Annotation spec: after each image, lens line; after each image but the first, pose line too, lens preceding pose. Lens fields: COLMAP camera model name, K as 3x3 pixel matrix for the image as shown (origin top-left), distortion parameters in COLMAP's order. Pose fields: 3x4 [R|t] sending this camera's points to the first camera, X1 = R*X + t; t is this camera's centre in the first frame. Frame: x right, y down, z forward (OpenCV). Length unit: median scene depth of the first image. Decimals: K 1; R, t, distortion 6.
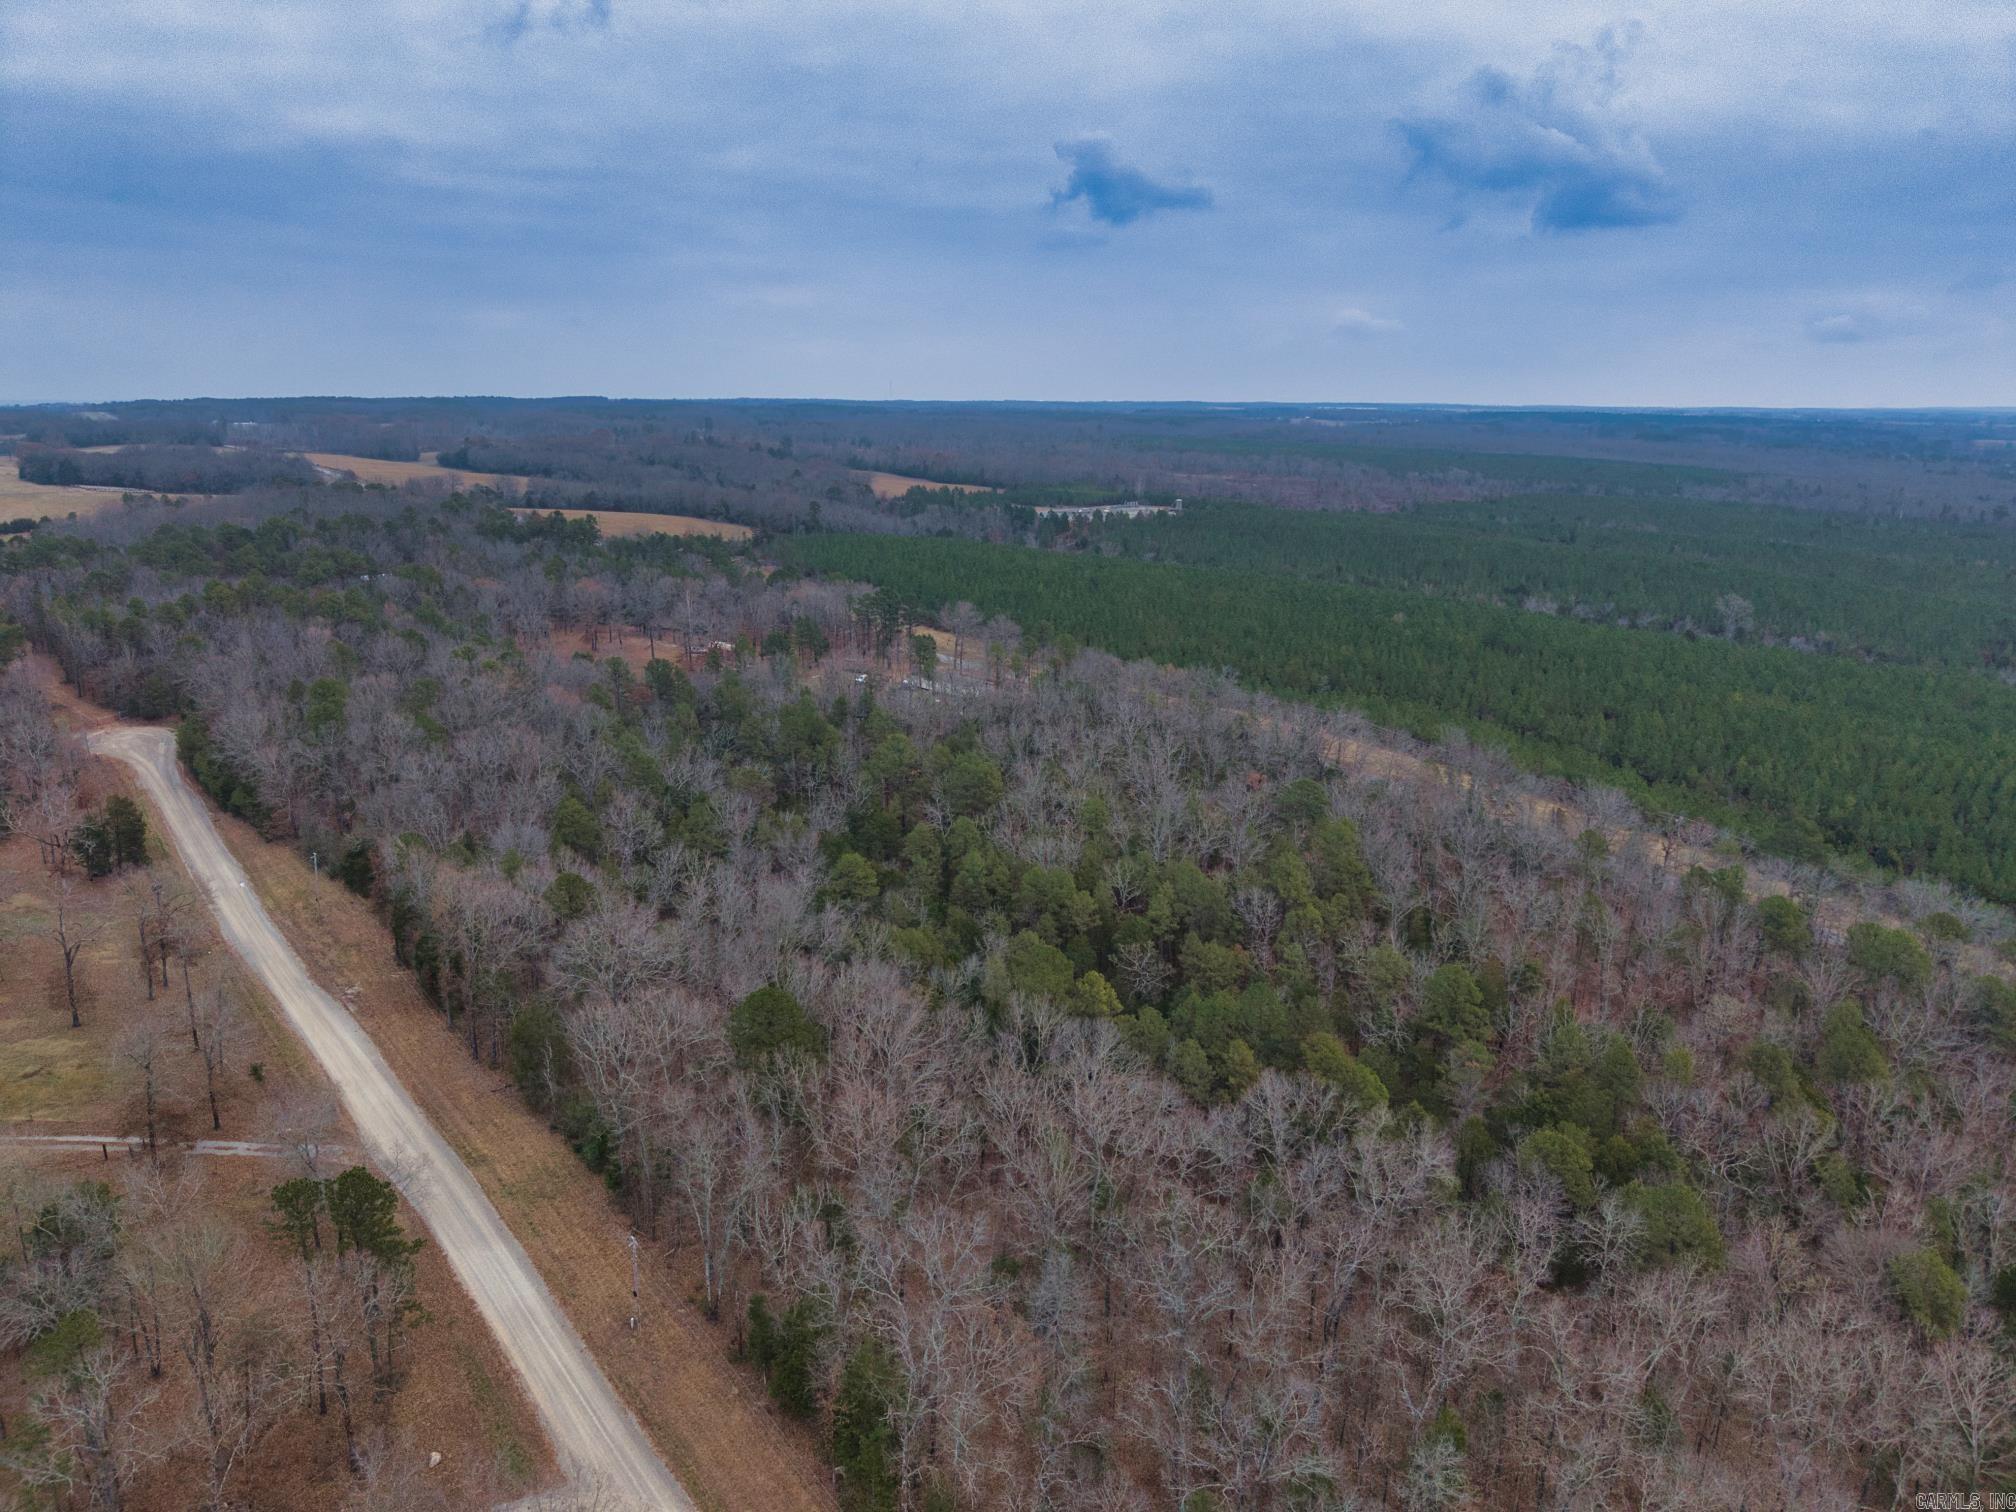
lens RADIAL K [[1351.6, 0, 1020.5], [0, 1351.6, 749.5], [0, 0, 1]] dist [0.019164, -0.018093]
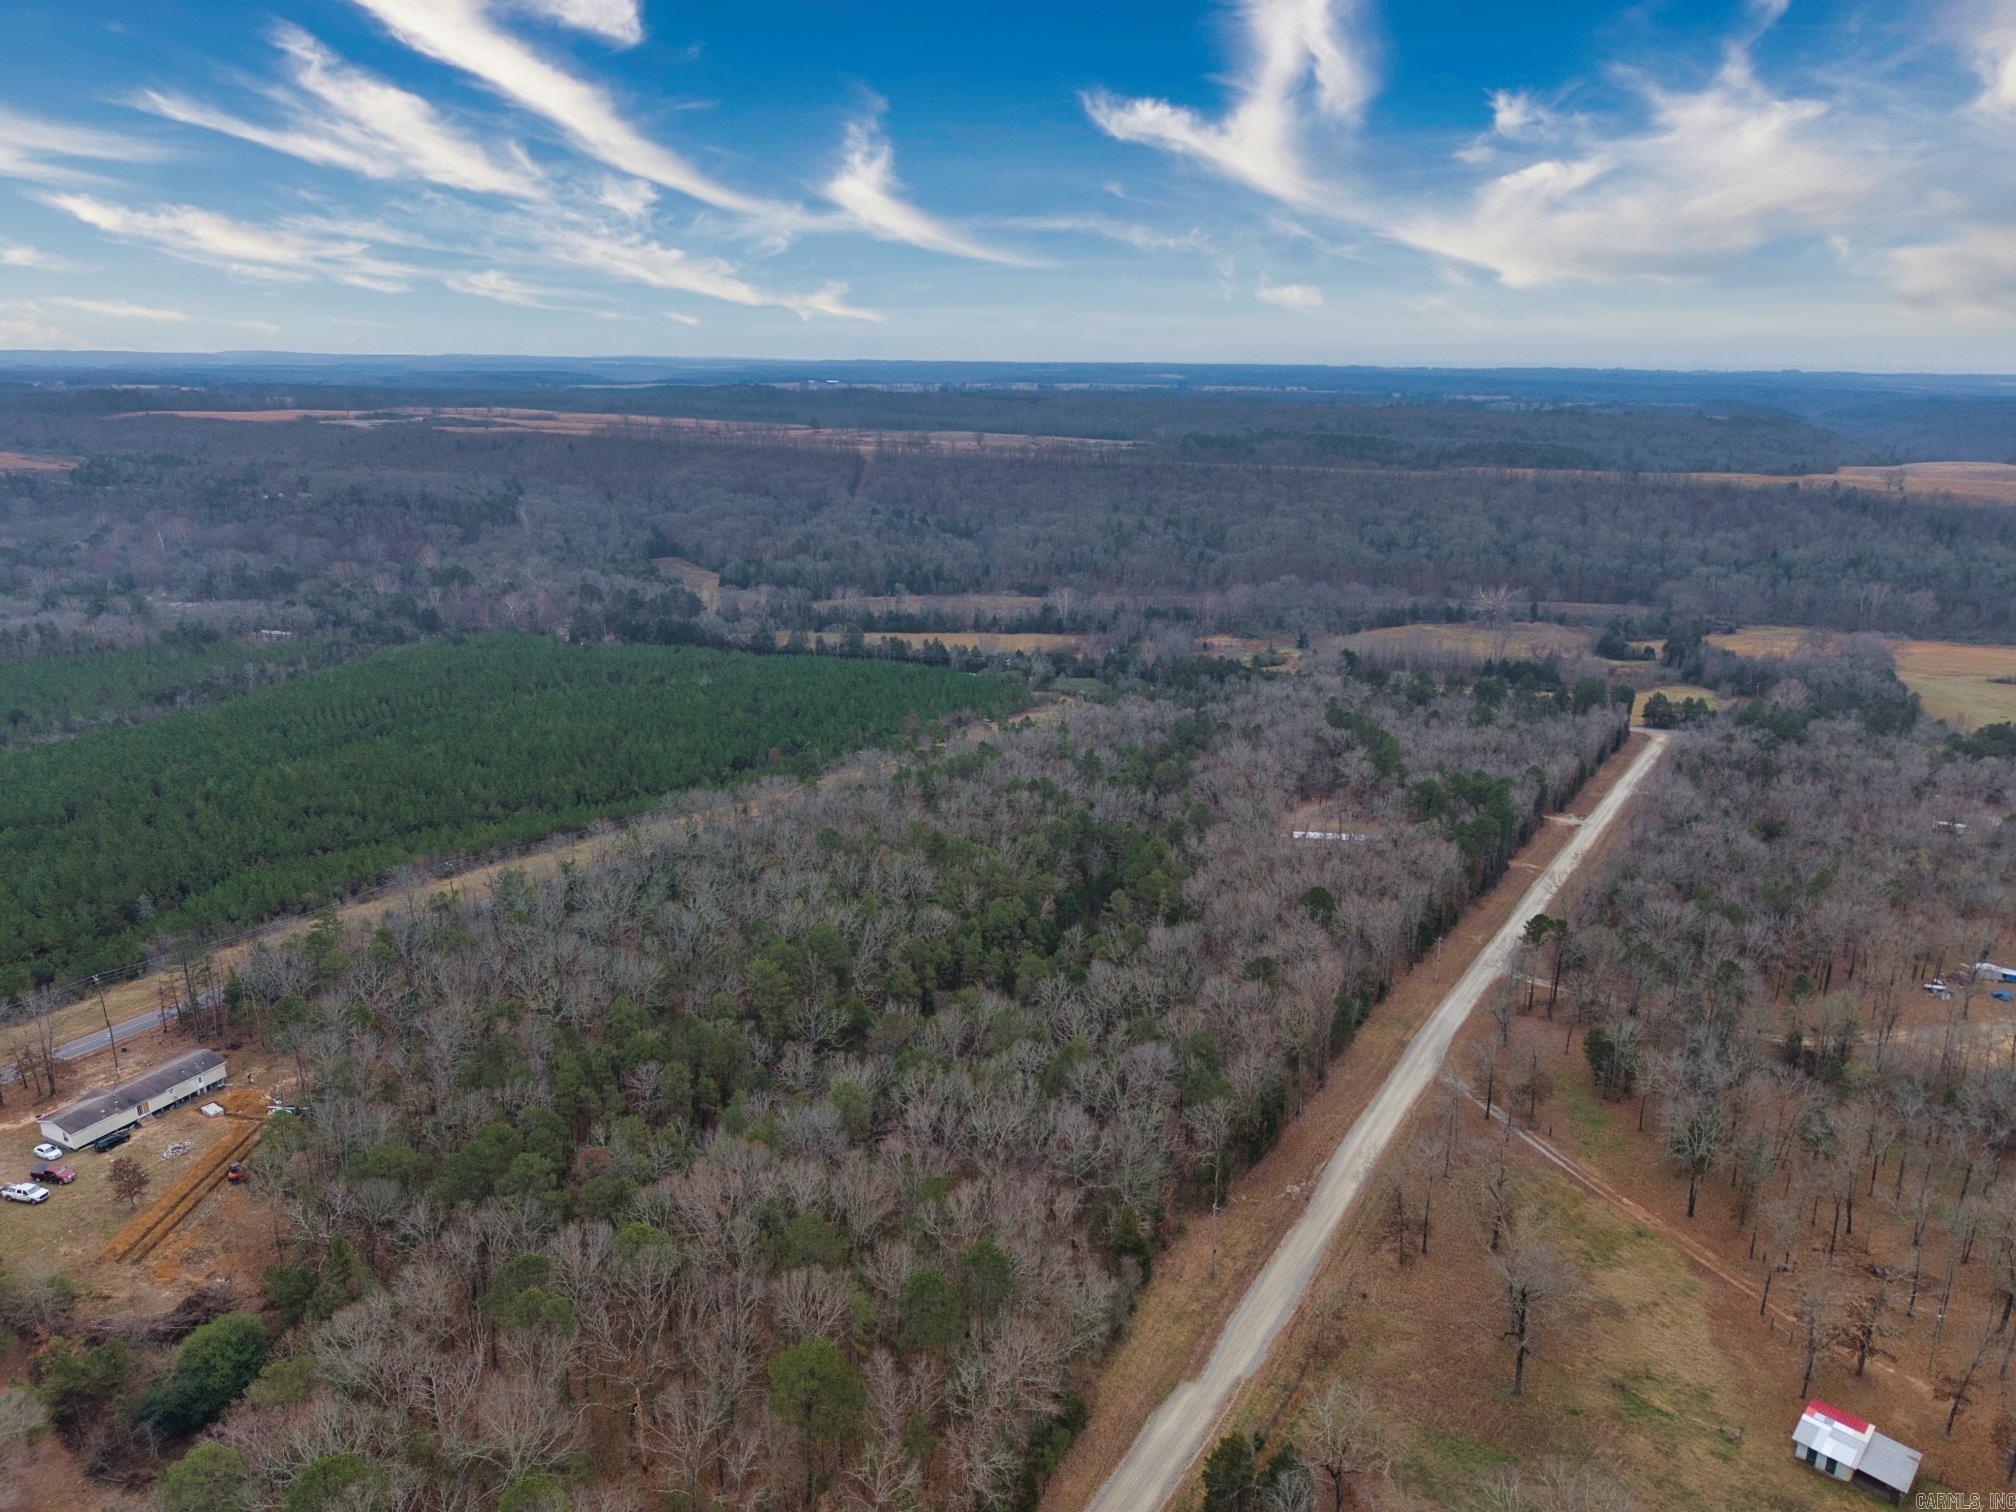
lens RADIAL K [[1351.6, 0, 1013.4], [0, 1351.6, 758.2], [0, 0, 1]] dist [0.019164, -0.018093]
pose [[-0.331456, -0.273192, 0.903052, -1.990676], [0.238609, 0.901770, 0.360383, -0.912360], [-0.912799, 0.334927, -0.233711, 2.015345]]
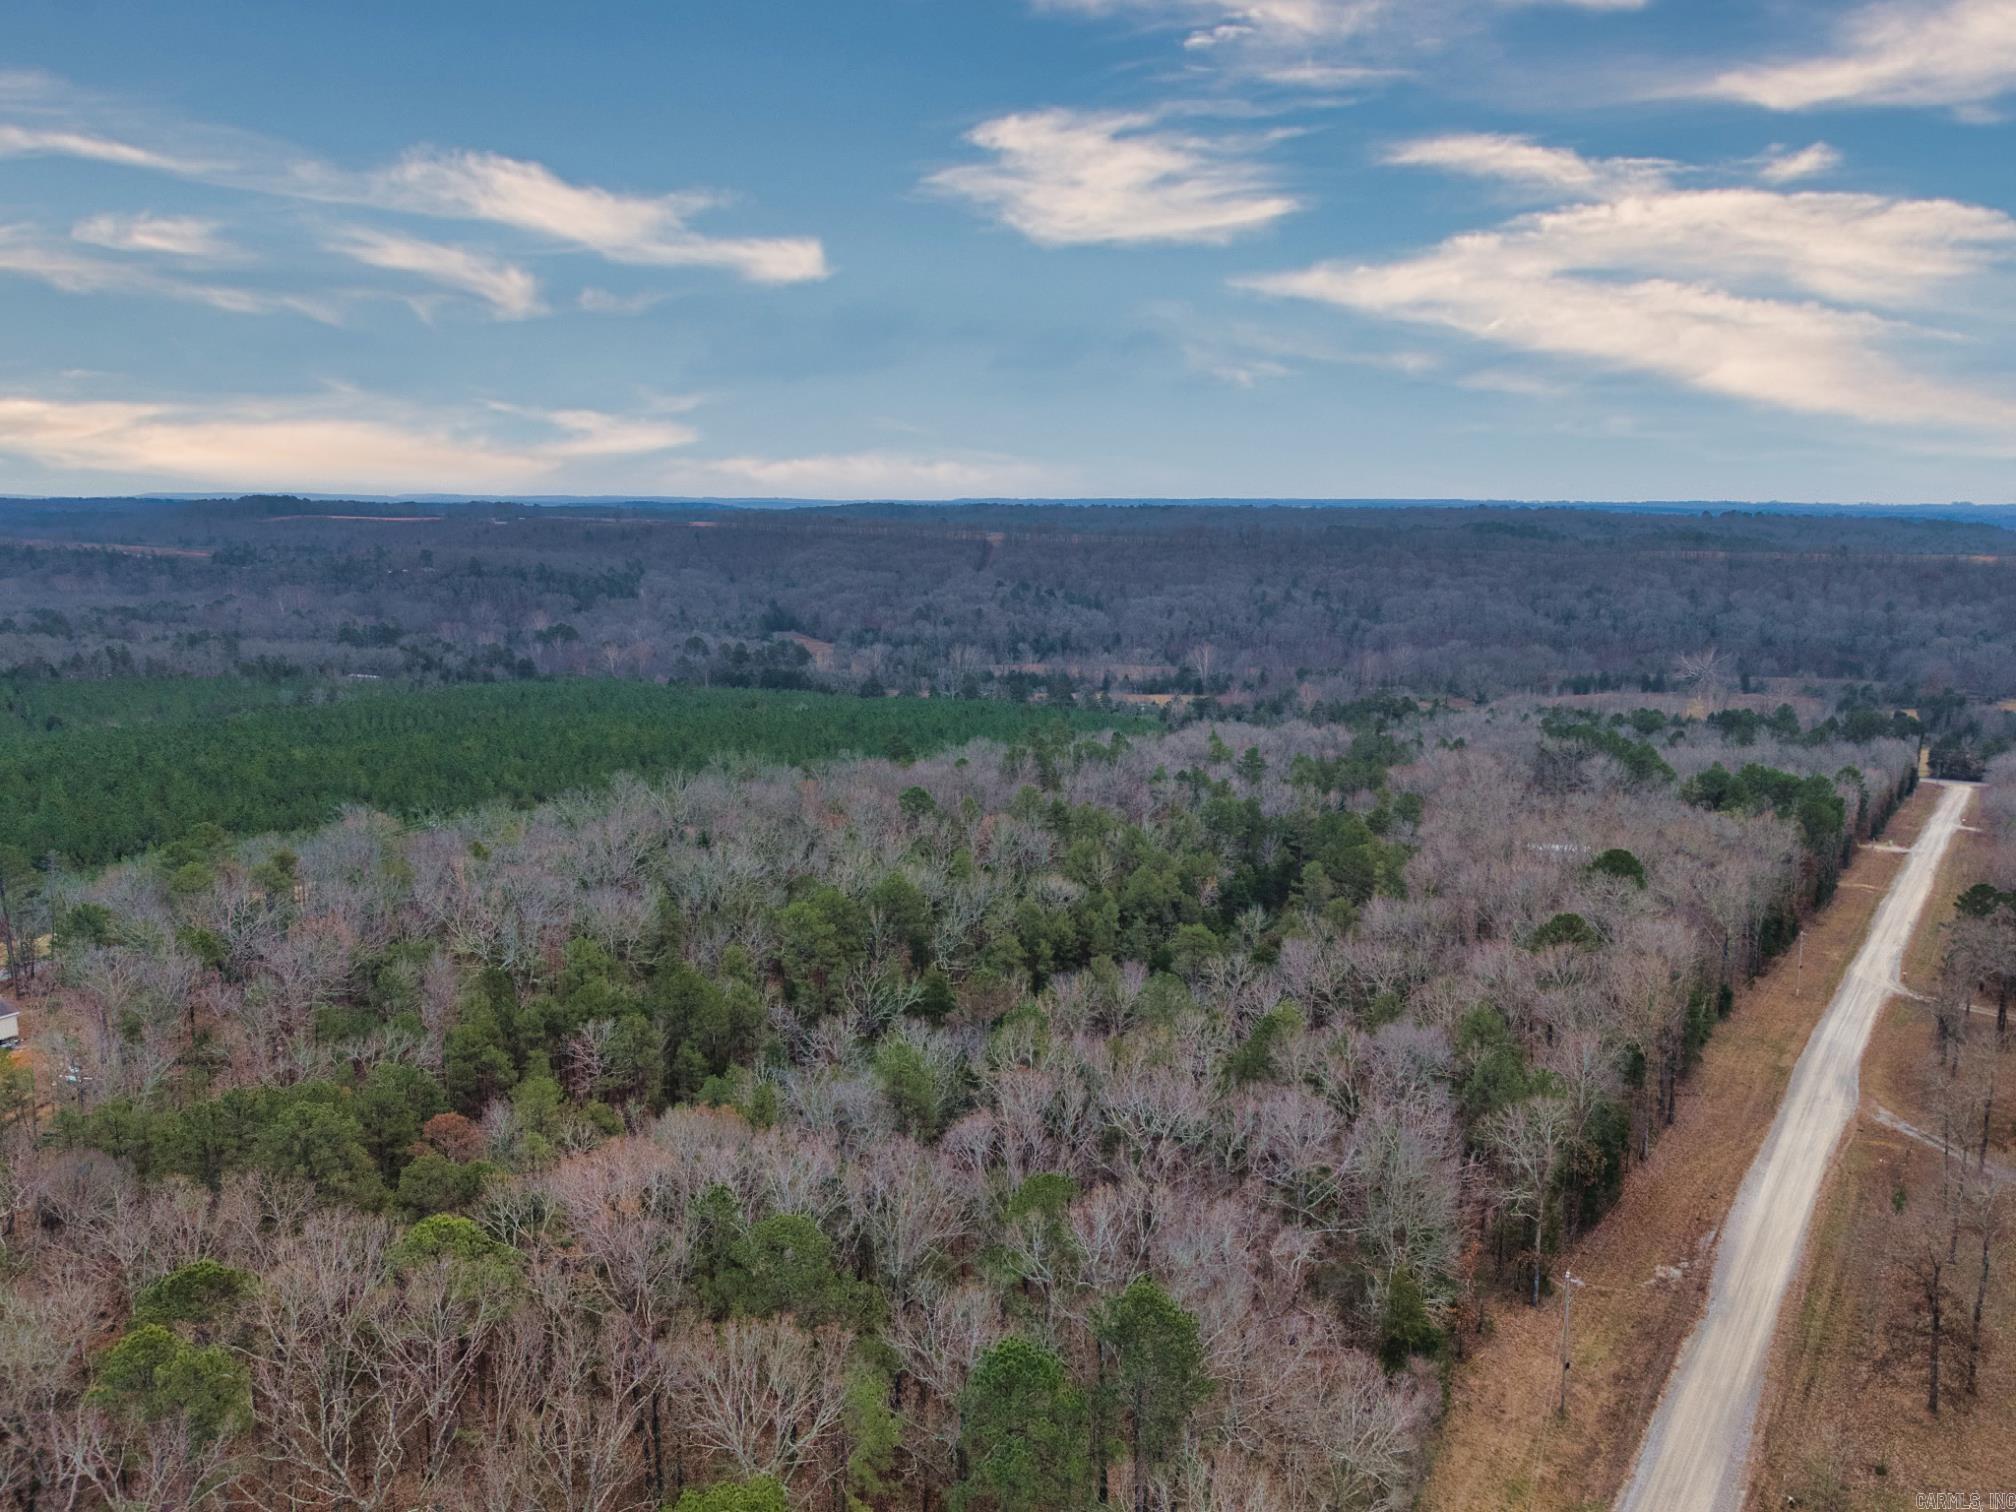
lens RADIAL K [[1351.6, 0, 1011.5], [0, 1351.6, 752.3], [0, 0, 1]] dist [0.019164, -0.018093]
pose [[-0.240048, -0.178991, 0.954117, -1.475264], [0.249614, 0.938426, 0.238848, -0.434778], [-0.938120, 0.295496, -0.180589, 1.988296]]
